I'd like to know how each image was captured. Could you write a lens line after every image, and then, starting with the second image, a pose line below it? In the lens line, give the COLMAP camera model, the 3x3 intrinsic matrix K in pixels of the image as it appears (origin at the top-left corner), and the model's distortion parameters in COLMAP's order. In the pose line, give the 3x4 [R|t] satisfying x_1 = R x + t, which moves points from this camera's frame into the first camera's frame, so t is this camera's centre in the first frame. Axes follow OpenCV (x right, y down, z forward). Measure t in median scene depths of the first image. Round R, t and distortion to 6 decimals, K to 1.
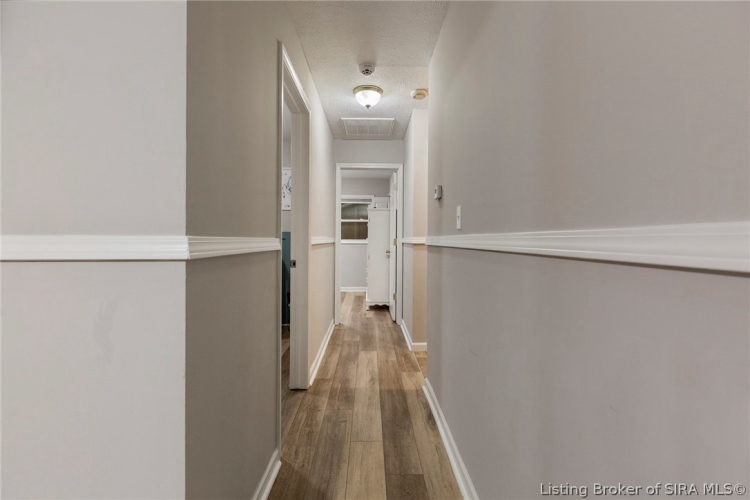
lens RADIAL K [[339.2, 0, 375.4], [0, 339.2, 245.8], [0, 0, 1]] dist [0.000406, 0.000180]
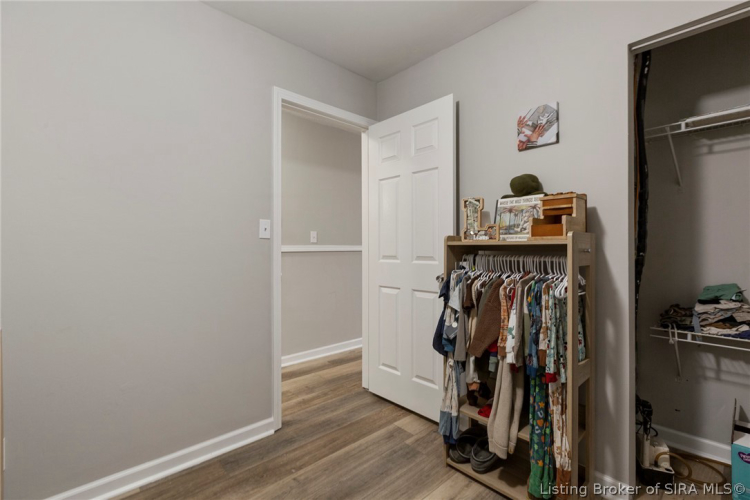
lens RADIAL K [[339.2, 0, 375.9], [0, 339.2, 250.1], [0, 0, 1]] dist [0.000406, 0.000180]
pose [[-0.667173, -0.003266, 0.744896, -1.313954], [0.010051, 0.999860, 0.013387, -0.020727], [-0.744835, 0.016418, -0.667046, 1.771154]]
